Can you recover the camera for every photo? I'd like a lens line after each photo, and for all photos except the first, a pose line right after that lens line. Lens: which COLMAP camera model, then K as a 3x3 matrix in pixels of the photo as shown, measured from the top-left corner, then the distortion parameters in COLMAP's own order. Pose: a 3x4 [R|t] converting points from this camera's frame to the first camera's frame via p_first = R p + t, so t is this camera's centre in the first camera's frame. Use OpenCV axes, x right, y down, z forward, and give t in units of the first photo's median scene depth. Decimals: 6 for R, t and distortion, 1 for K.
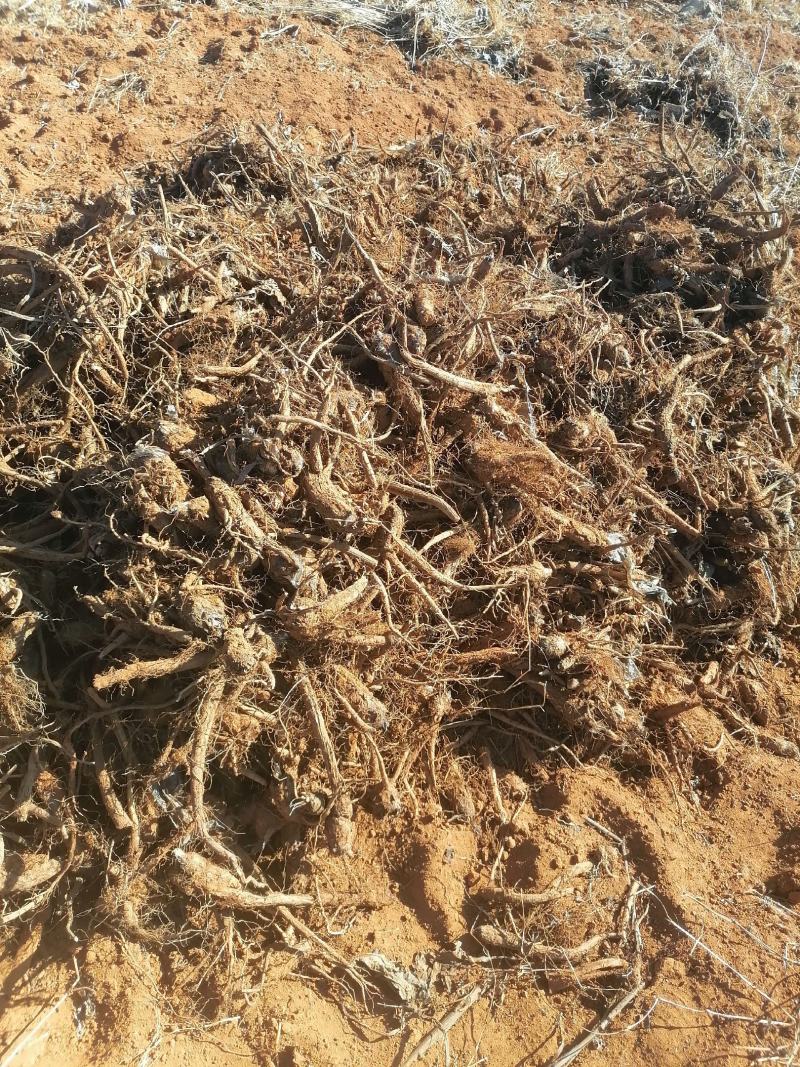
lens RADIAL K [[817.3, 0, 400.0], [0, 817.3, 533.5], [0, 0, 1]] dist [0.112983, -0.142202]
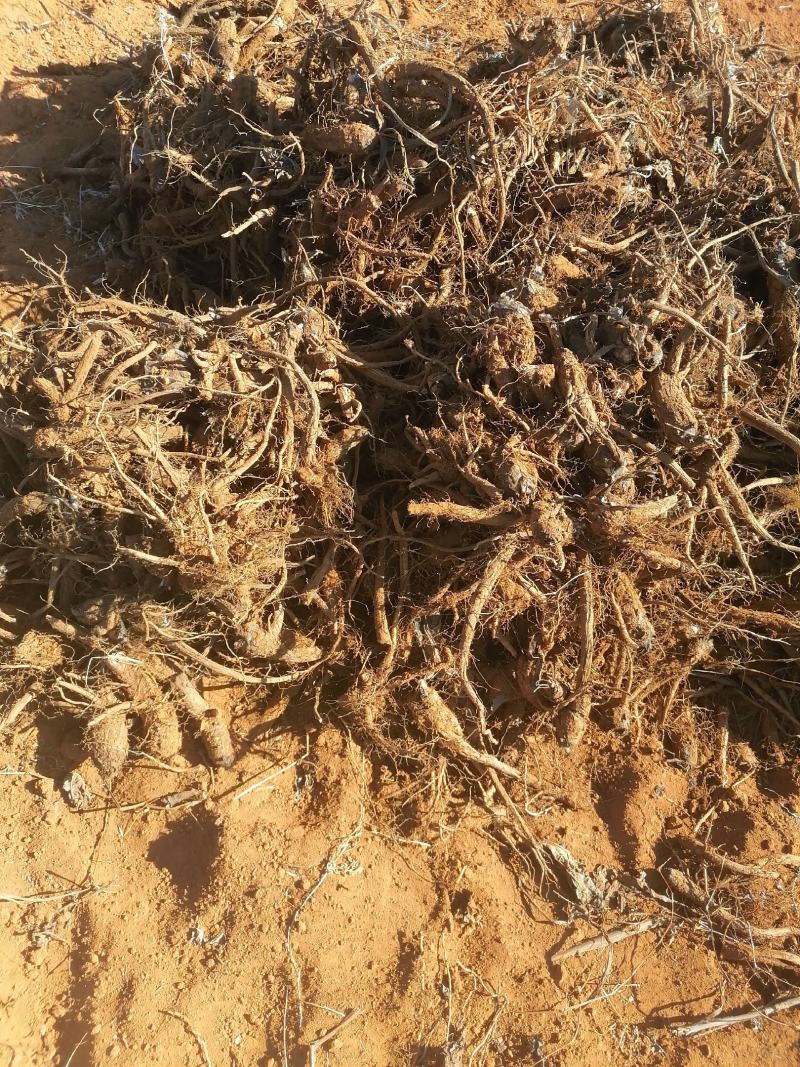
lens RADIAL K [[817.3, 0, 400.0], [0, 817.3, 533.5], [0, 0, 1]] dist [0.112983, -0.142202]
pose [[0.917716, 0.328326, -0.223605, -0.113135], [-0.301494, 0.942210, 0.146087, 0.053105], [0.258647, -0.066650, 0.963670, -0.009091]]
